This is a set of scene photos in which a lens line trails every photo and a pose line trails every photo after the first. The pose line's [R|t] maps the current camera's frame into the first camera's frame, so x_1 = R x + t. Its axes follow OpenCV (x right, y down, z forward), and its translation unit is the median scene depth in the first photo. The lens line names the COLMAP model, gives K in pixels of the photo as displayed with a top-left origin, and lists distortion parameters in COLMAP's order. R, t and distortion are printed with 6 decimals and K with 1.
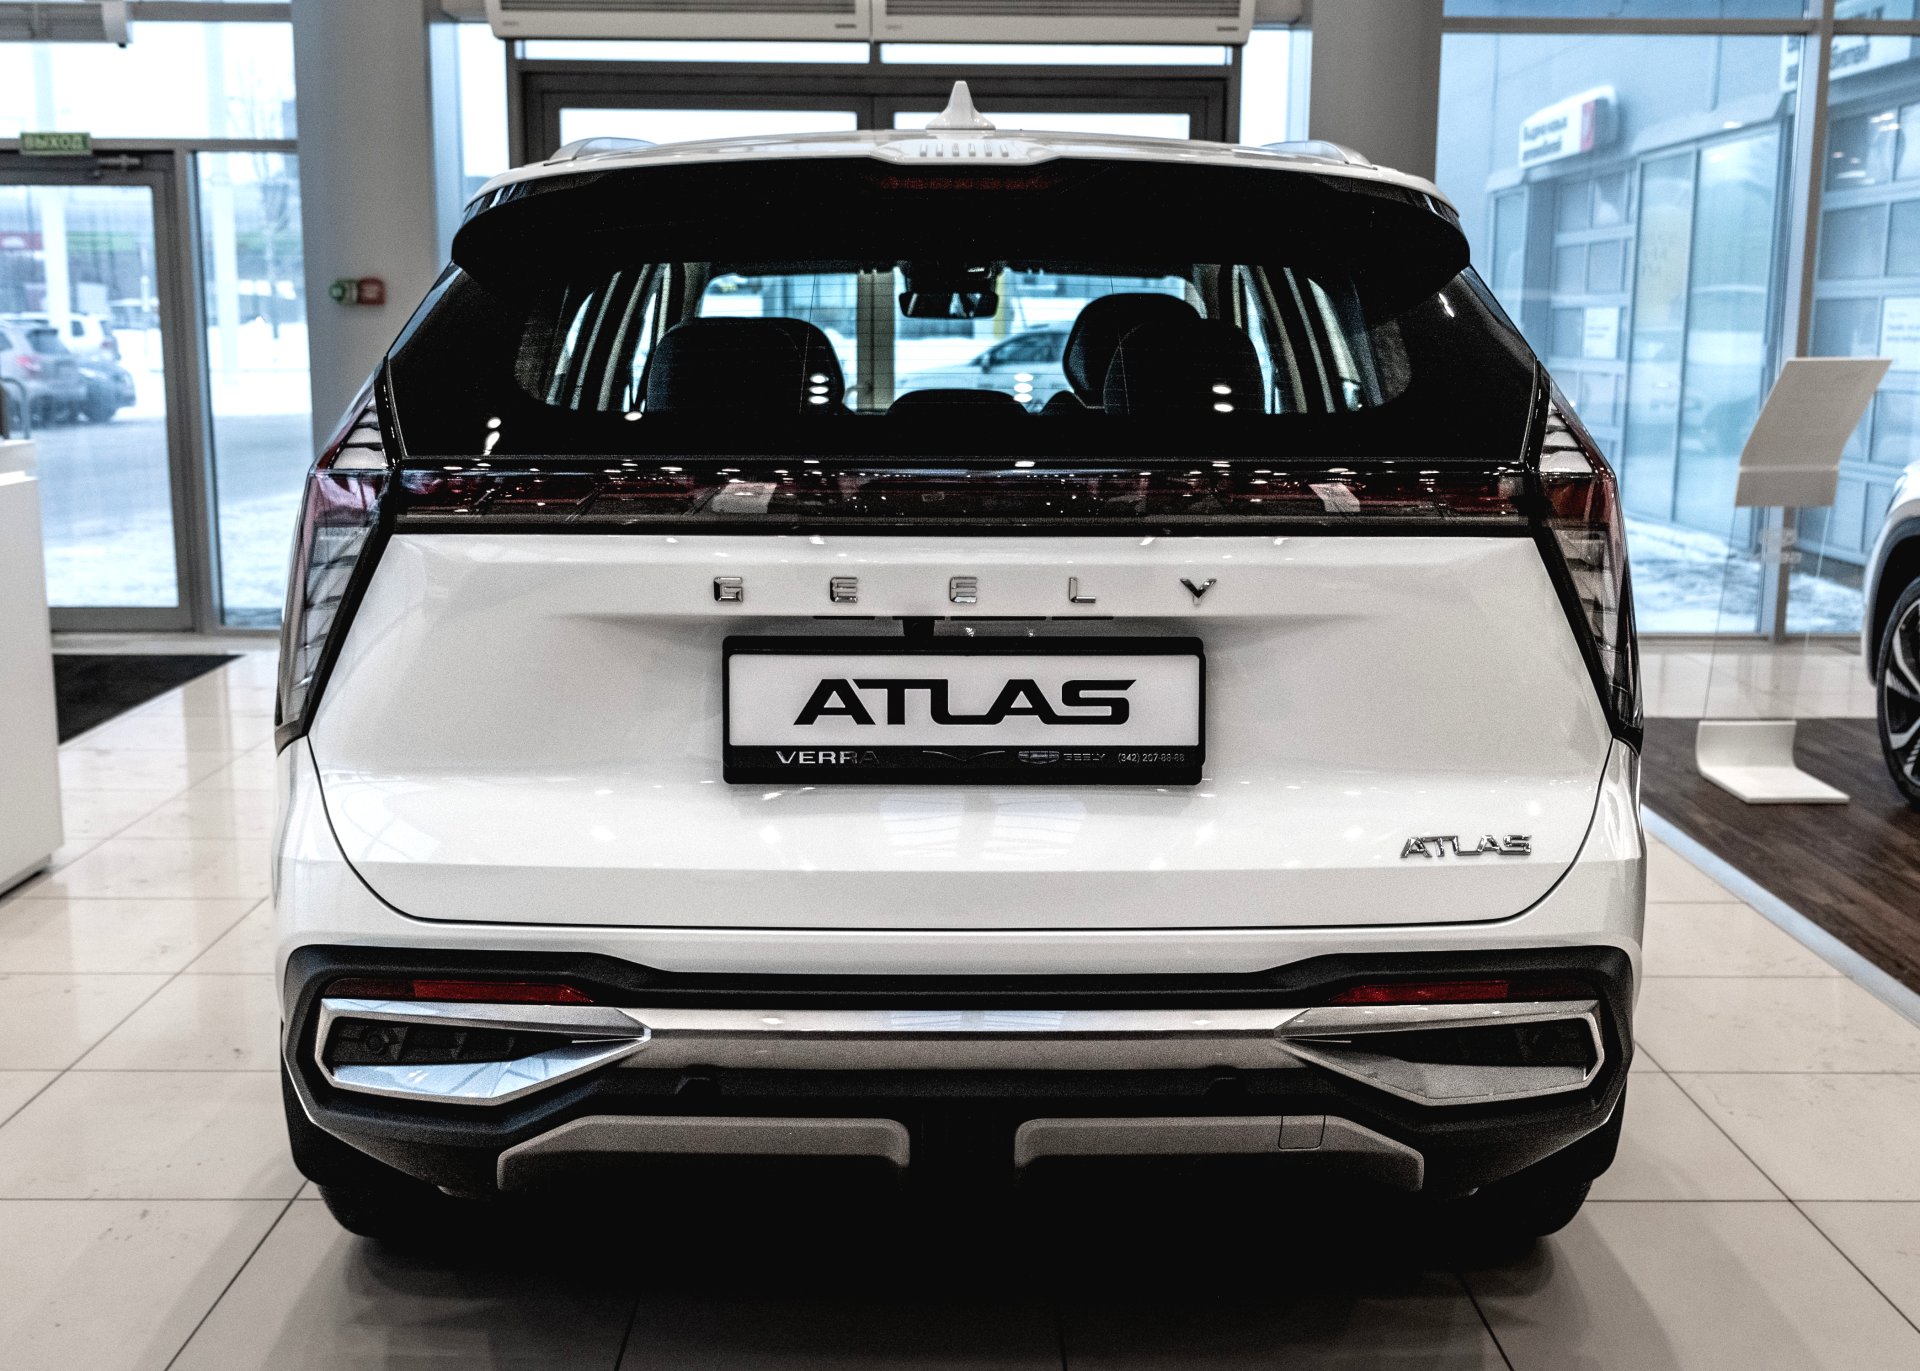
lens RADIAL K [[2133.9, 0, 953.6], [0, 2133.9, 719.8], [0, 0, 1]] dist [0.003589, 0.000000]
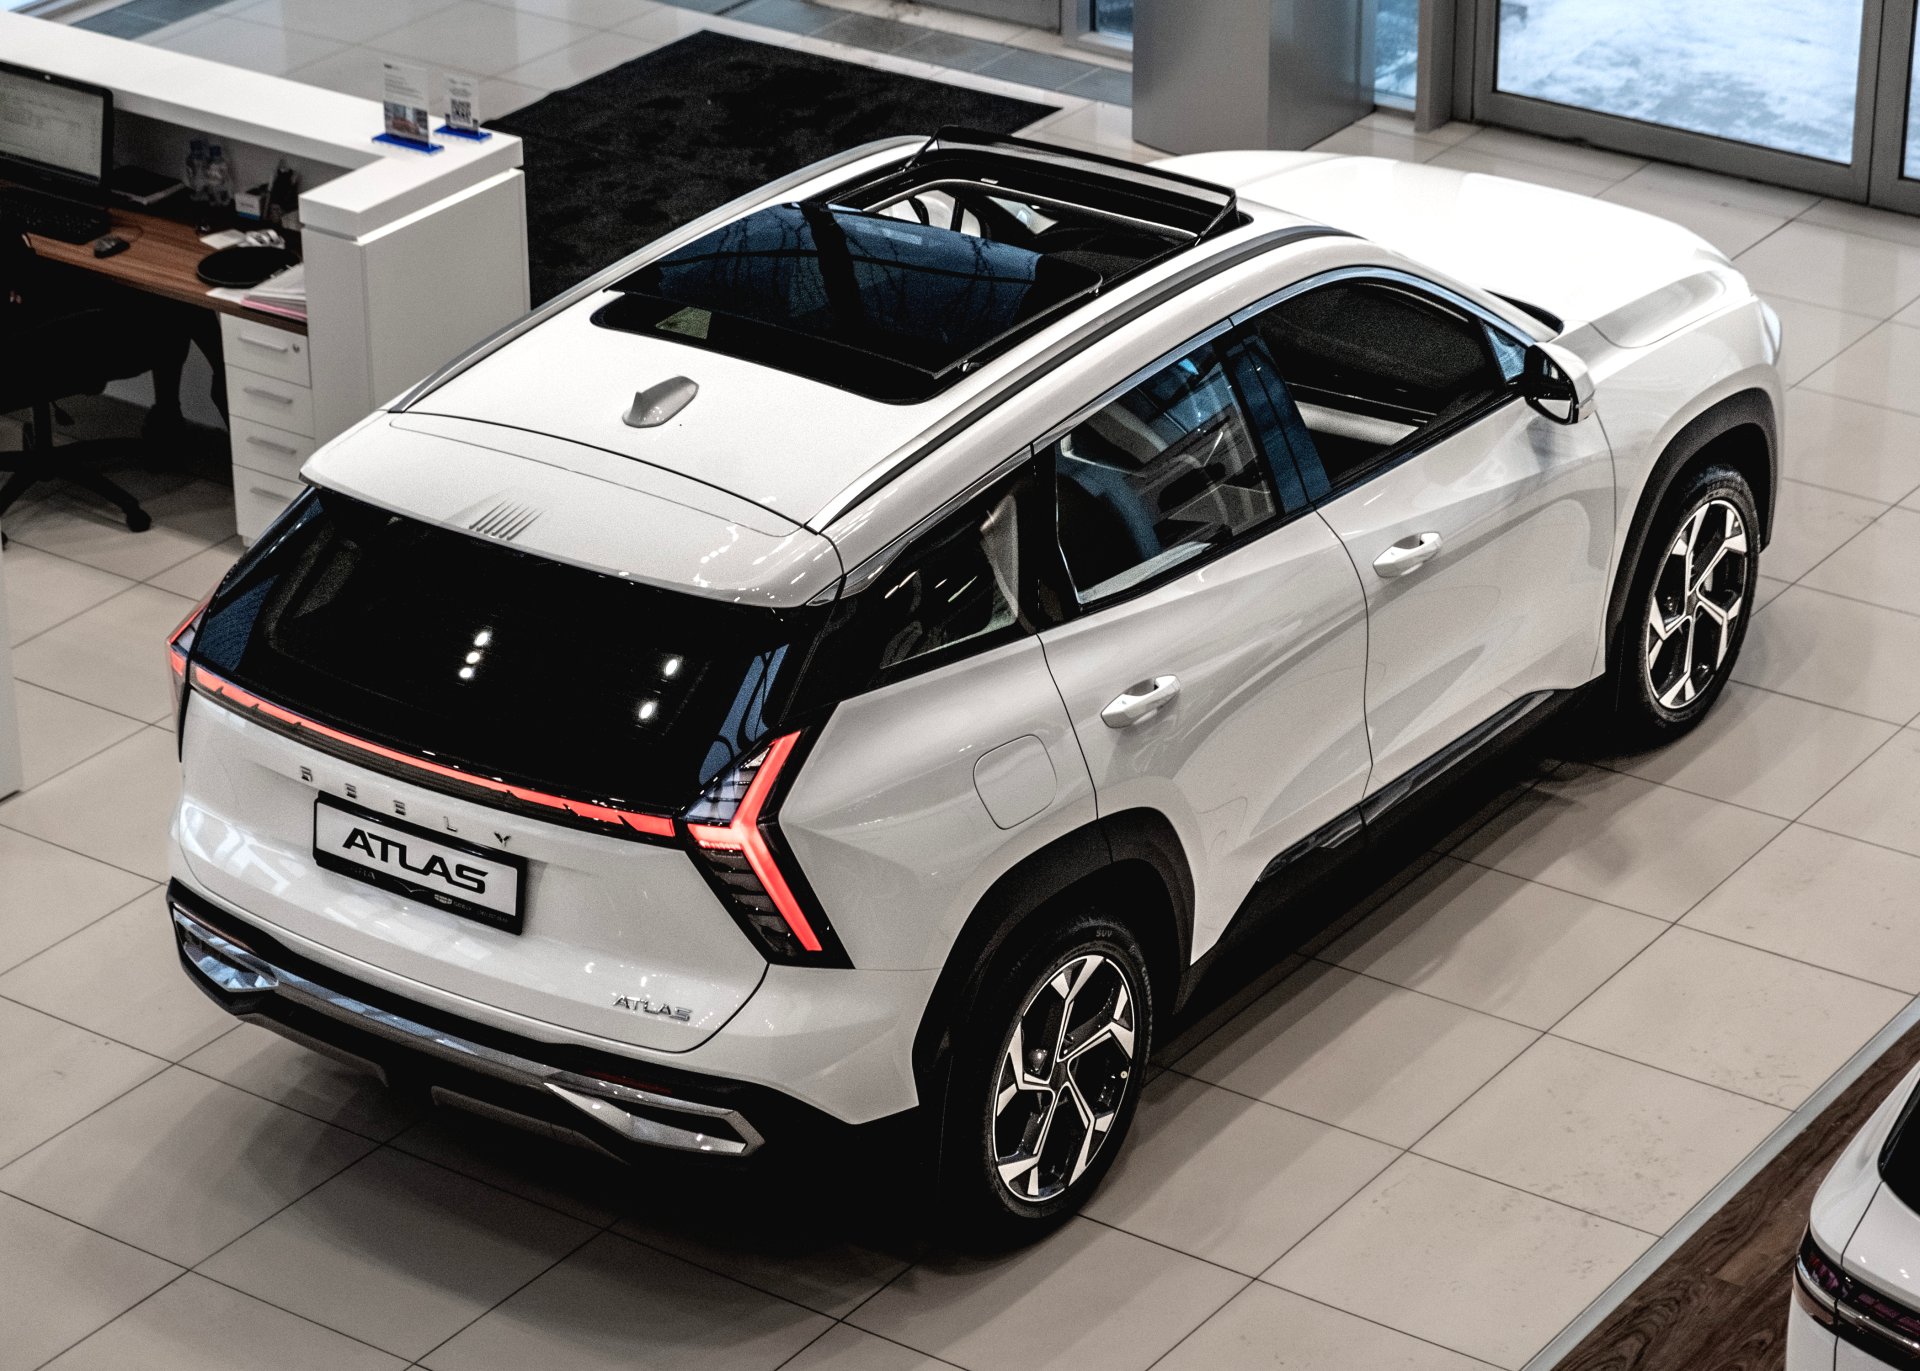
lens RADIAL K [[5087.1, 0, 954.7], [0, 5087.1, 681.2], [0, 0, 1]] dist [0.095945, 0.000000]
pose [[0.813619, 0.243249, -0.528066, 2.590337], [-0.093001, 0.951026, 0.294790, -1.450218], [0.573912, -0.190736, 0.796395, -2.115431]]
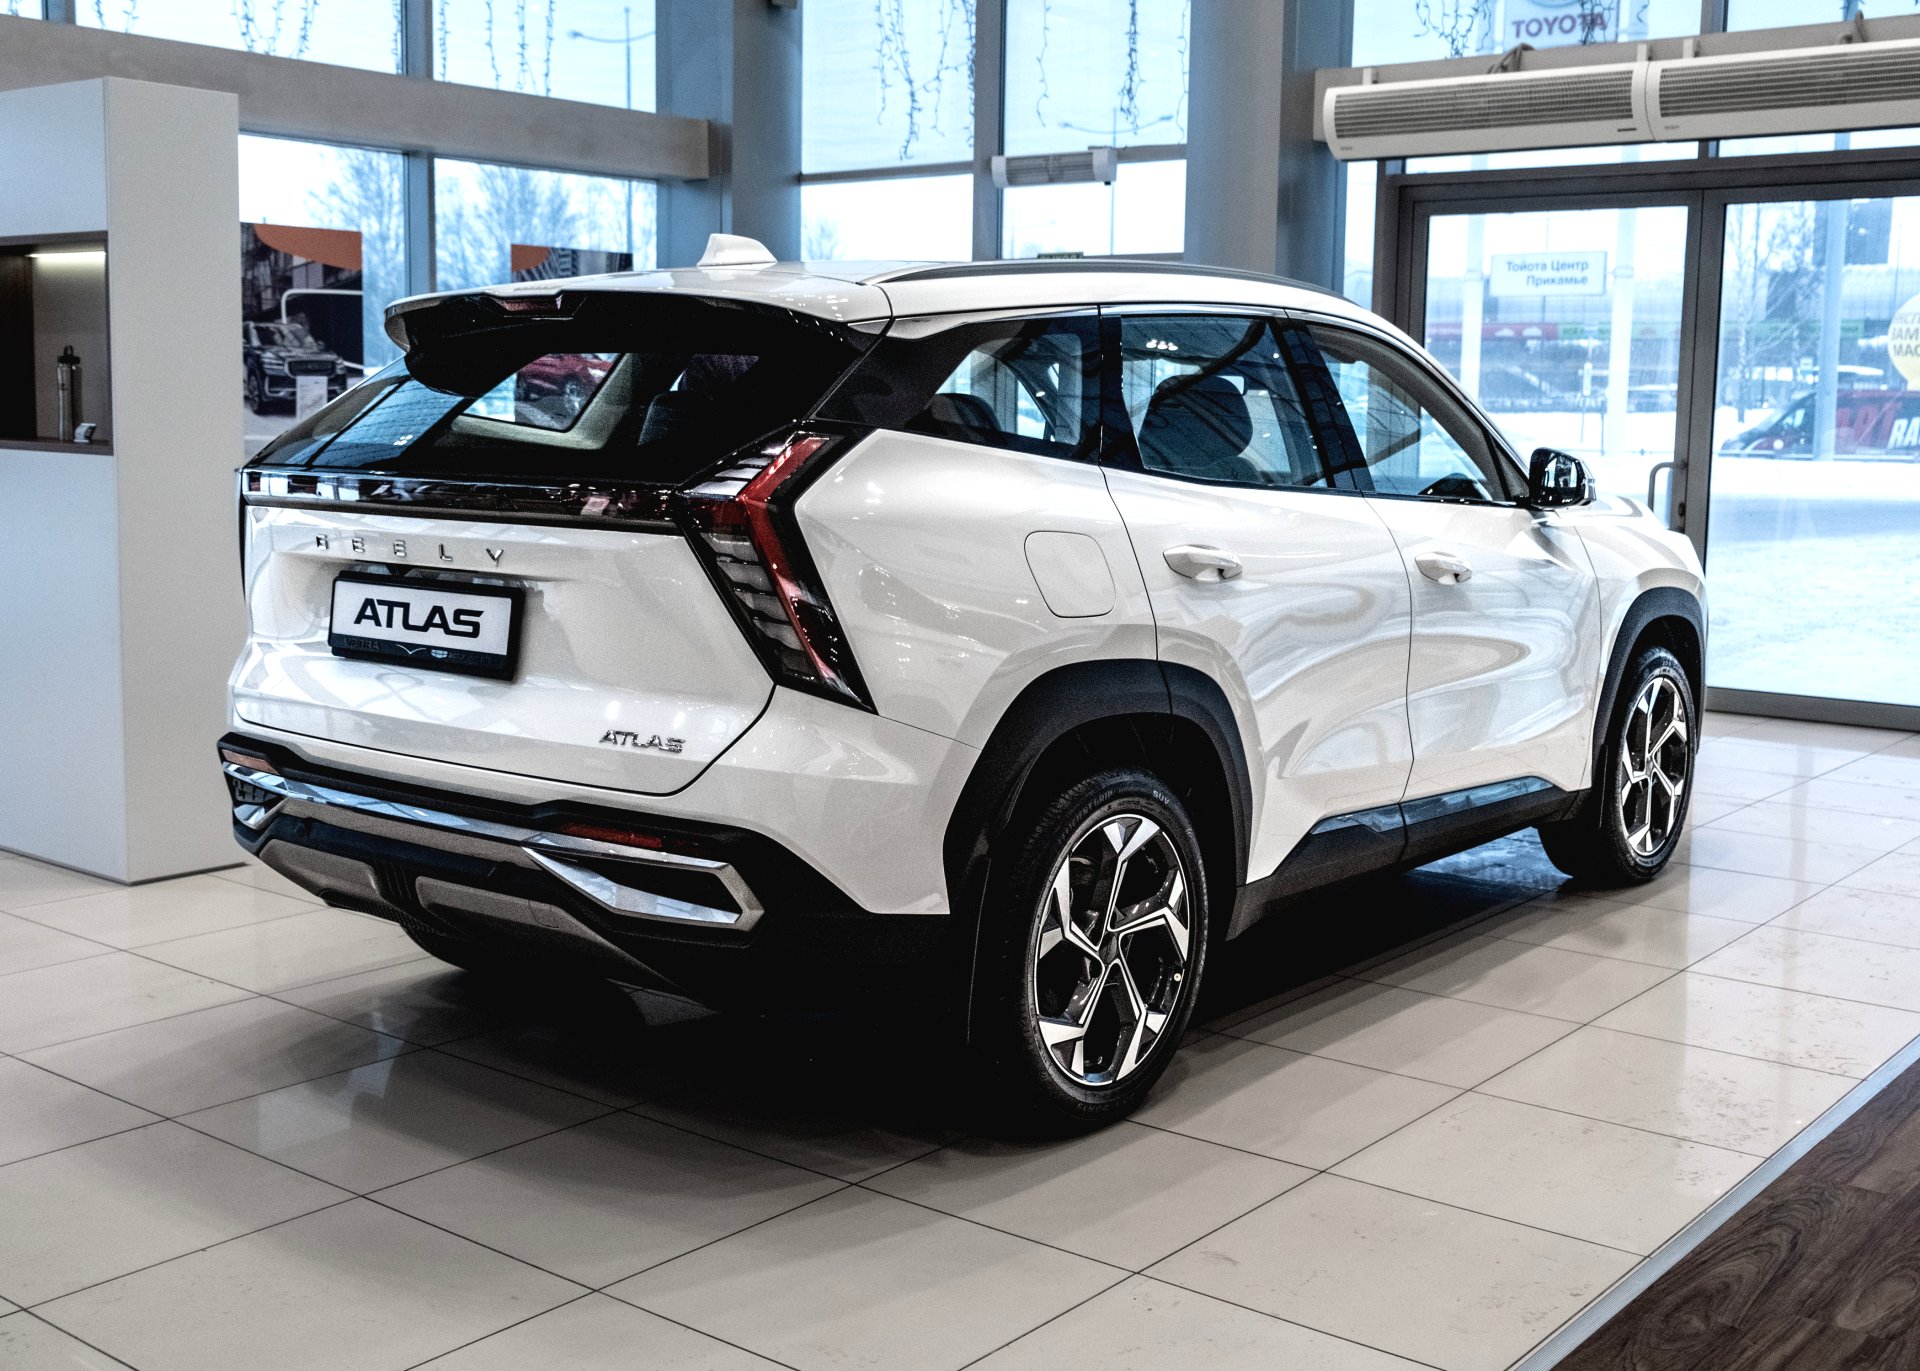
lens RADIAL K [[2131.9, 0, 981.1], [0, 2131.9, 654.9], [0, 0, 1]] dist [0.002112, 0.000000]
pose [[0.779642, 0.081454, -0.620906, 1.374508], [-0.123690, 0.992001, -0.025175, 0.008044], [0.613889, 0.096427, 0.783481, -0.028946]]
